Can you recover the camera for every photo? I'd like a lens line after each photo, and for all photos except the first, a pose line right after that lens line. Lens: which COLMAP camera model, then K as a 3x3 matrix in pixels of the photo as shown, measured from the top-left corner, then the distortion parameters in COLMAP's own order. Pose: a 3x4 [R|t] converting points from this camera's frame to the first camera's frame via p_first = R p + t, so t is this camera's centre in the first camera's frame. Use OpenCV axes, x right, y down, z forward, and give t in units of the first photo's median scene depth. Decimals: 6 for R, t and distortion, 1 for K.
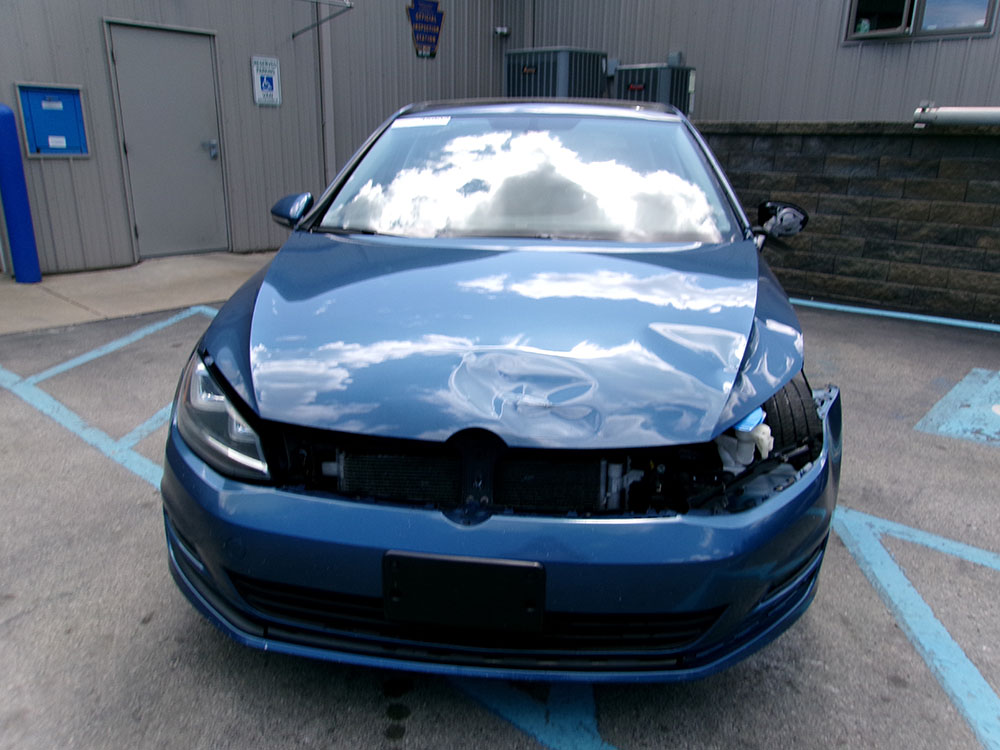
lens RADIAL K [[770.1, 0, 503.8], [0, 770.1, 383.0], [0, 0, 1]] dist [-0.017295, 0.019150]
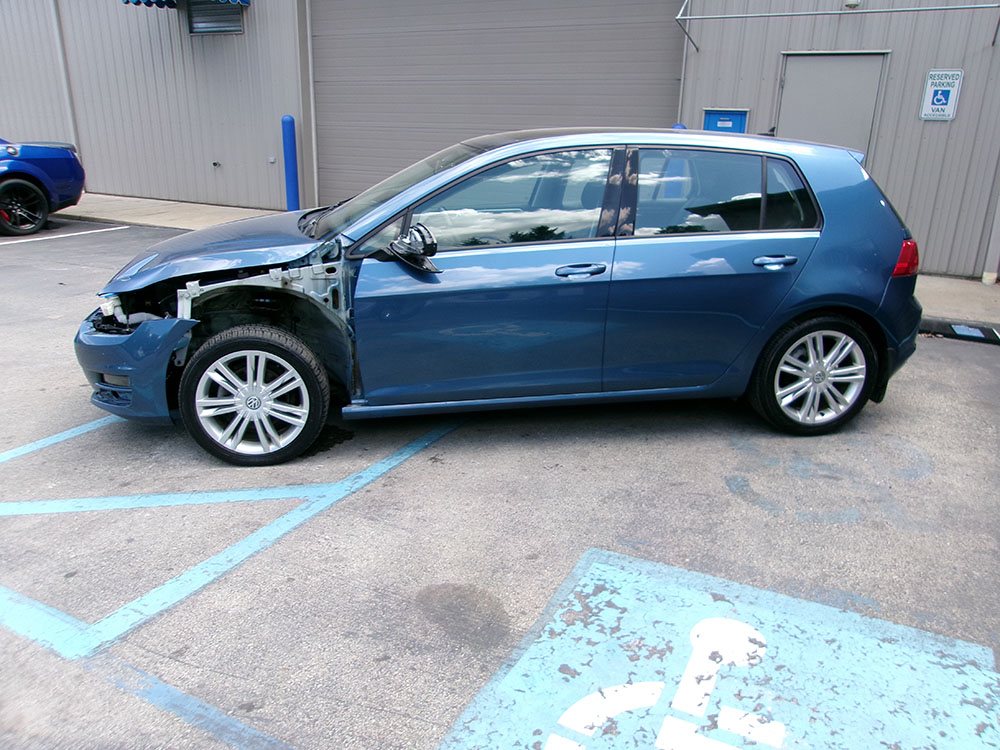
lens RADIAL K [[770.1, 0, 499.5], [0, 770.1, 373.2], [0, 0, 1]] dist [-0.017295, 0.019150]
pose [[0.243845, 0.294976, -0.923866, 0.558040], [-0.309583, 0.926457, 0.214092, -0.115152], [0.919075, 0.233808, 0.317231, 0.294456]]
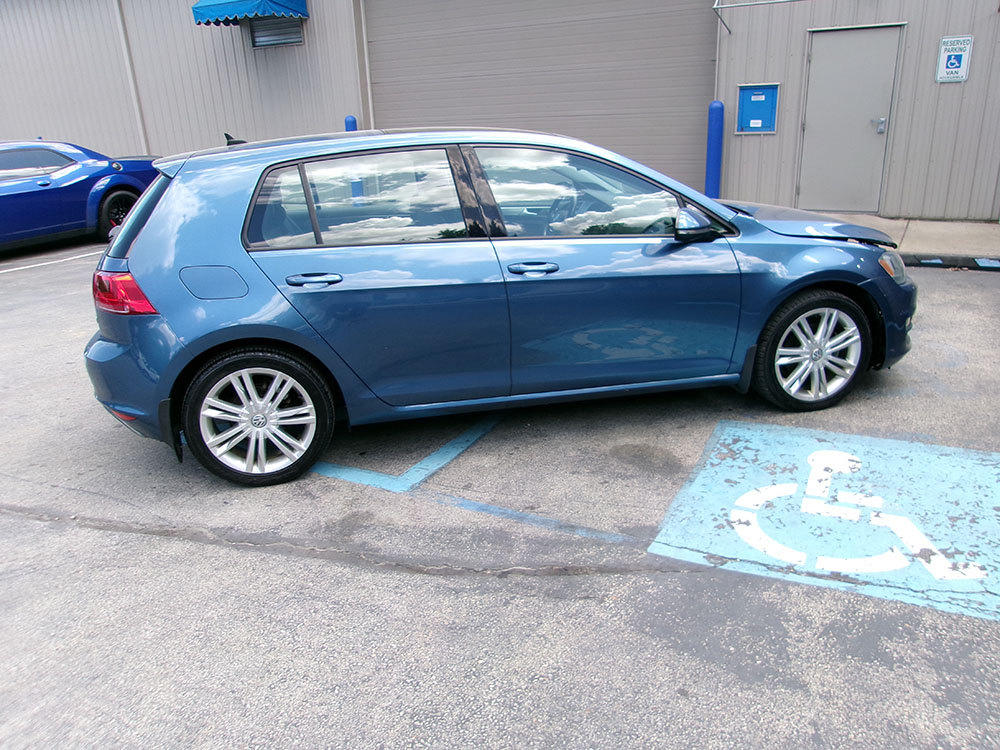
lens RADIAL K [[770.1, 0, 502.1], [0, 770.1, 372.0], [0, 0, 1]] dist [-0.017295, 0.019150]
pose [[0.242785, 0.295173, -0.924082, 0.678401], [-0.246809, 0.940033, 0.235423, -0.086175], [0.938158, 0.170915, 0.301077, 0.176660]]
